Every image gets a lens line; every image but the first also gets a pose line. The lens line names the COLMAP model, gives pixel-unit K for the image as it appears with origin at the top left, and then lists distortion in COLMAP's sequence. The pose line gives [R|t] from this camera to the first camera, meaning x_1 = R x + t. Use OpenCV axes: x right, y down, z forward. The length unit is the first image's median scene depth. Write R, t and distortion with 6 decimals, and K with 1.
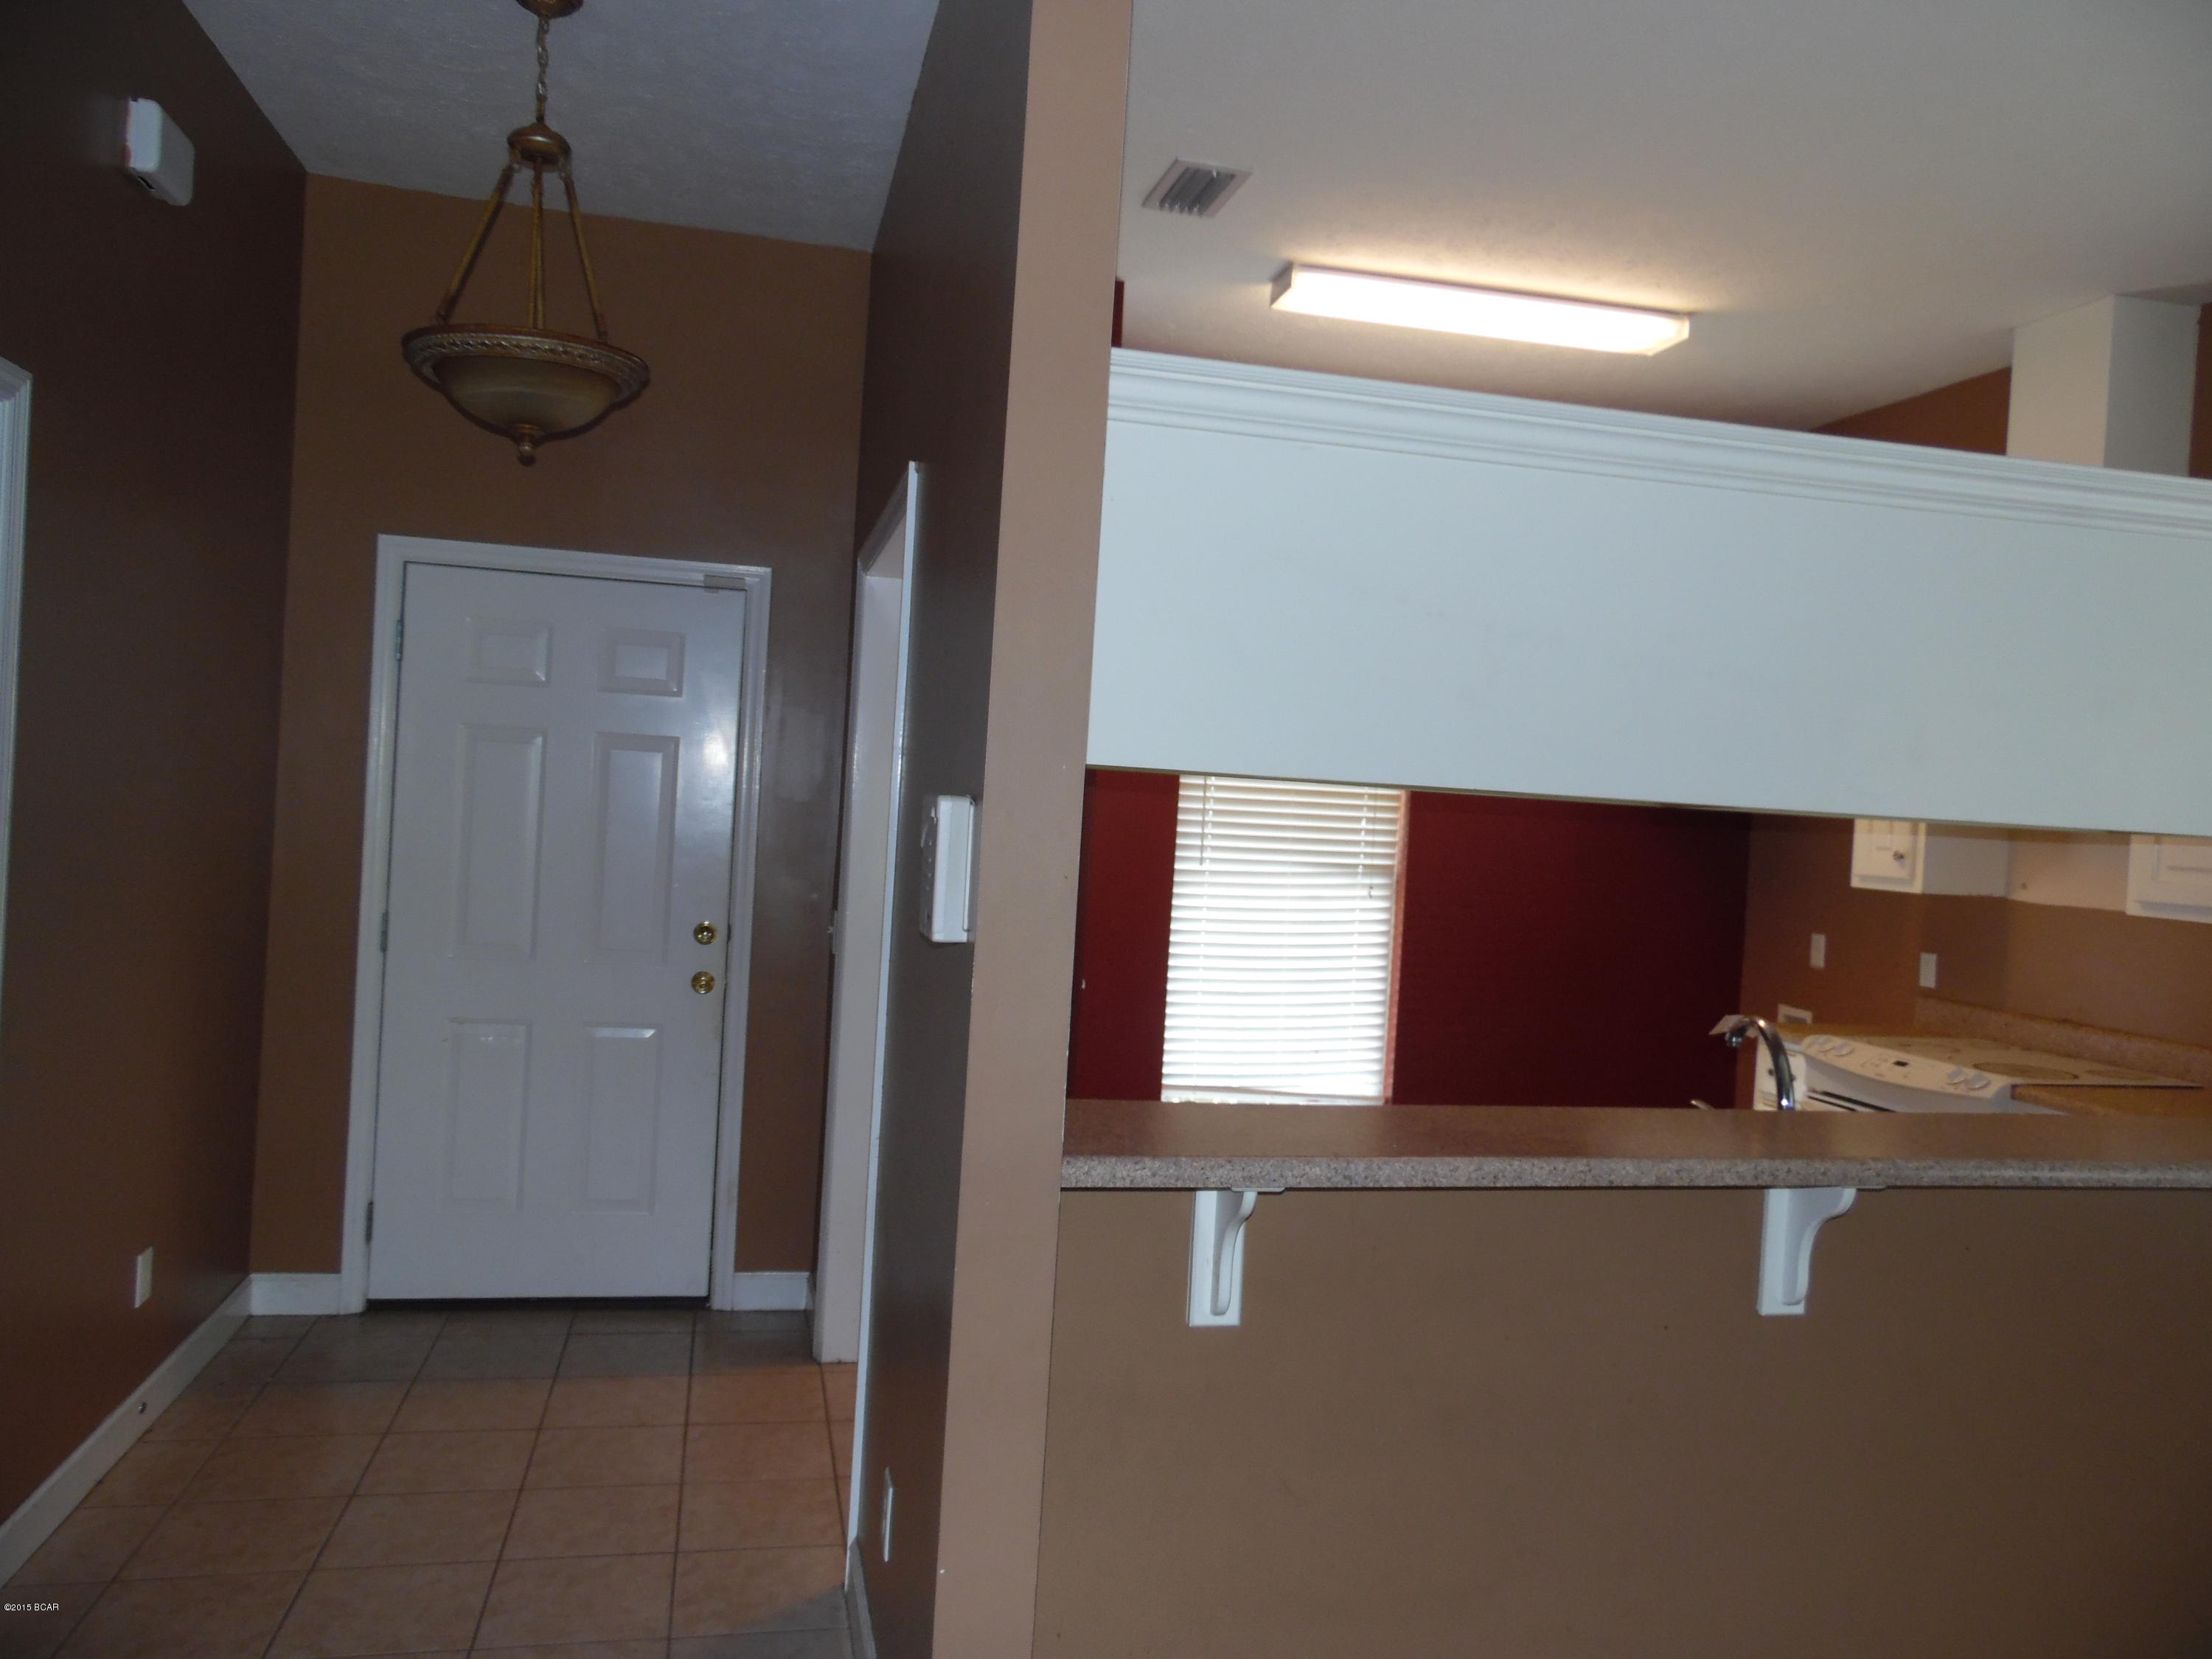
lens RADIAL K [[1663.2, 0, 1110.8], [0, 1663.2, 827.4], [0, 0, 1]] dist [-0.047050, 0.105909]
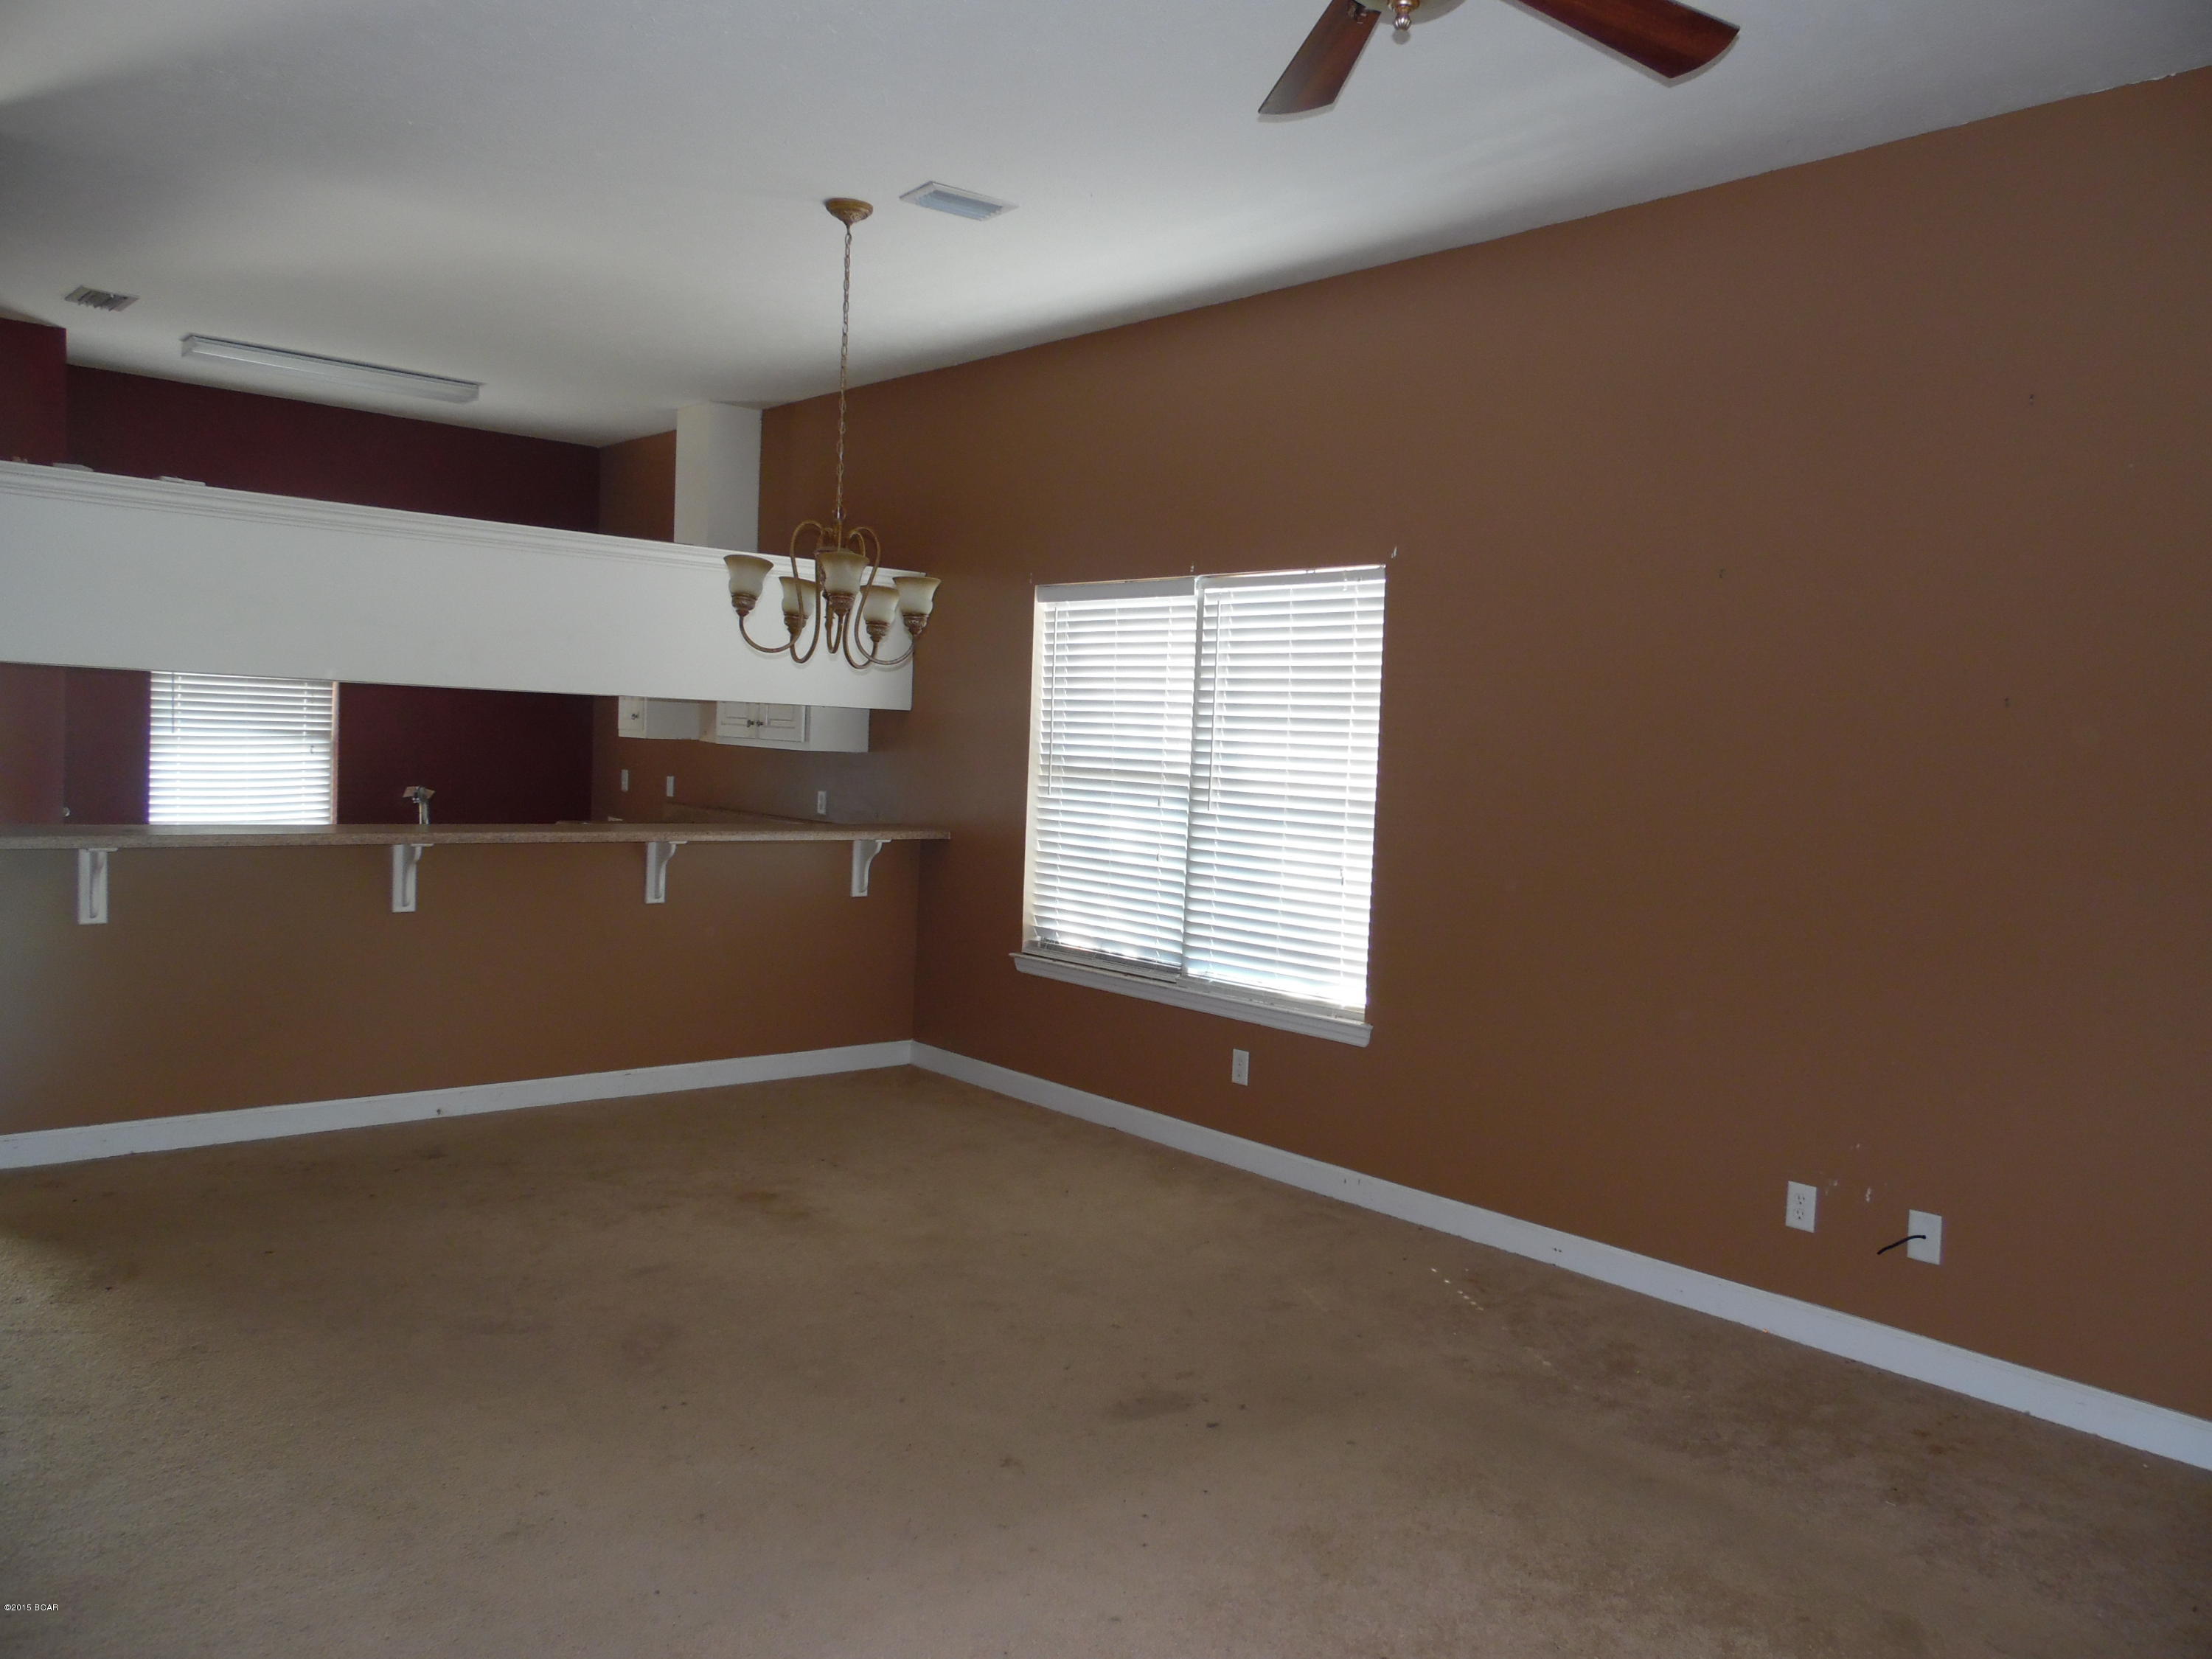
lens RADIAL K [[1663.2, 0, 1110.8], [0, 1663.2, 827.4], [0, 0, 1]] dist [-0.047050, 0.105909]
pose [[0.879681, -0.045235, 0.473408, 0.085039], [0.014204, 0.997521, 0.068920, 0.017638], [-0.475352, -0.053903, 0.878143, -0.613357]]
